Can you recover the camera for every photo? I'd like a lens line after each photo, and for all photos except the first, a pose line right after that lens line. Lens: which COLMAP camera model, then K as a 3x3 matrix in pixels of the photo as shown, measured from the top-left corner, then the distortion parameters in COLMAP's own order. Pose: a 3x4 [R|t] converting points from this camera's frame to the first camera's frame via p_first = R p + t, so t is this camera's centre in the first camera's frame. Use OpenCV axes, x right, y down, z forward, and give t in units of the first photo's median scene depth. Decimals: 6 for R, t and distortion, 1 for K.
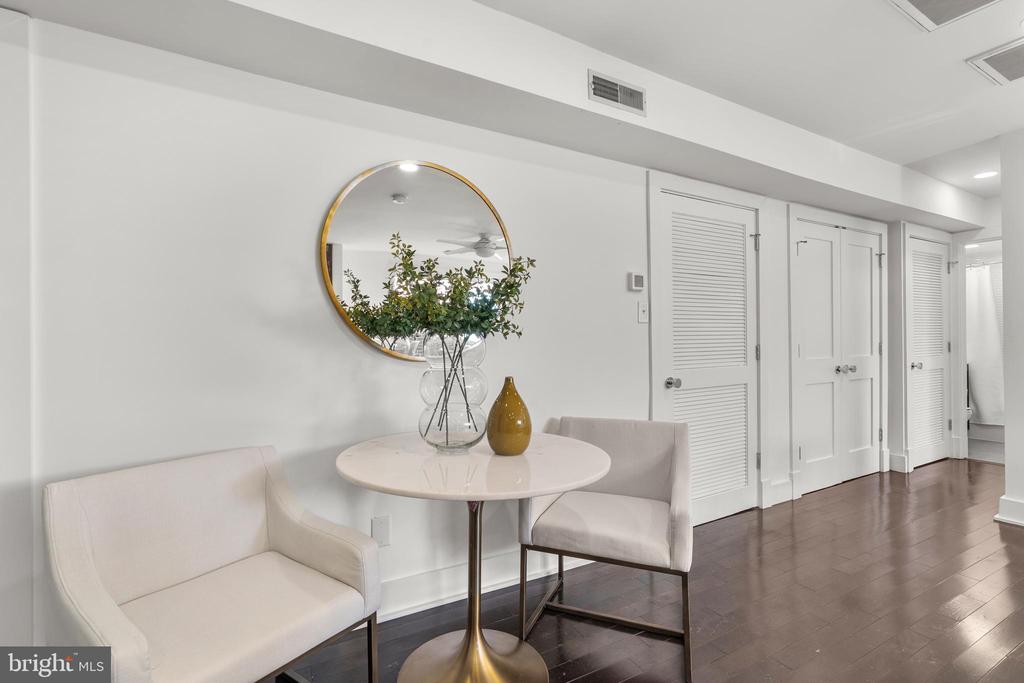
lens RADIAL K [[468.7, 0, 515.6], [0, 468.7, 338.6], [0, 0, 1]] dist [0.005313, 0.002362]
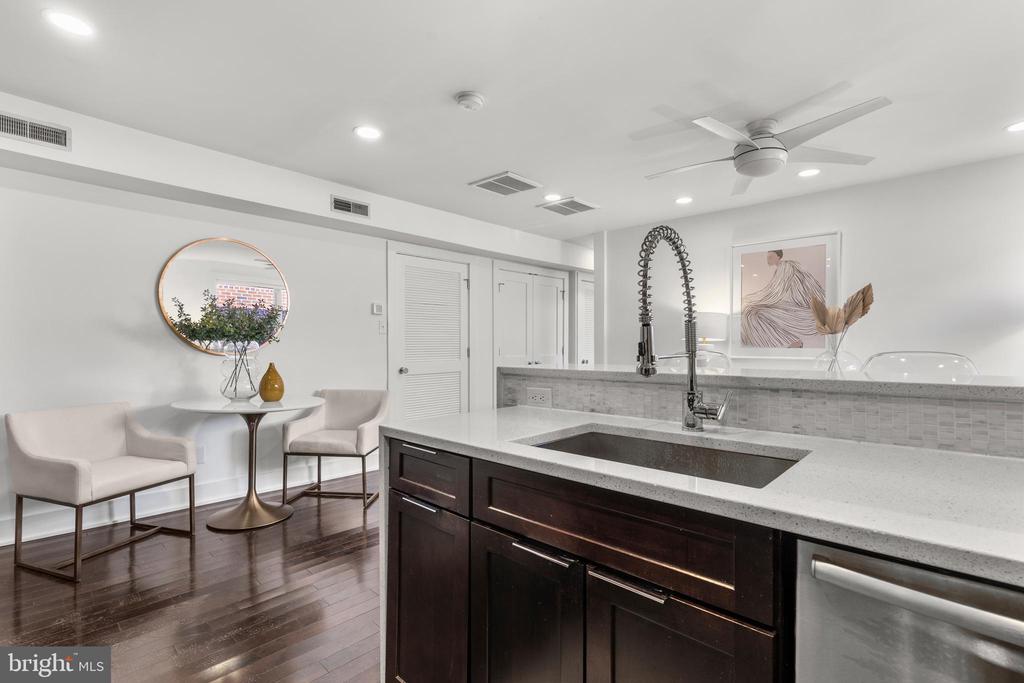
lens RADIAL K [[468.7, 0, 506.9], [0, 468.7, 348.0], [0, 0, 1]] dist [0.005313, 0.002362]
pose [[0.958497, 0.007869, 0.284993, 0.274832], [-0.012659, 0.999808, 0.014972, -0.017401], [-0.284821, -0.017958, 0.958413, -0.875488]]
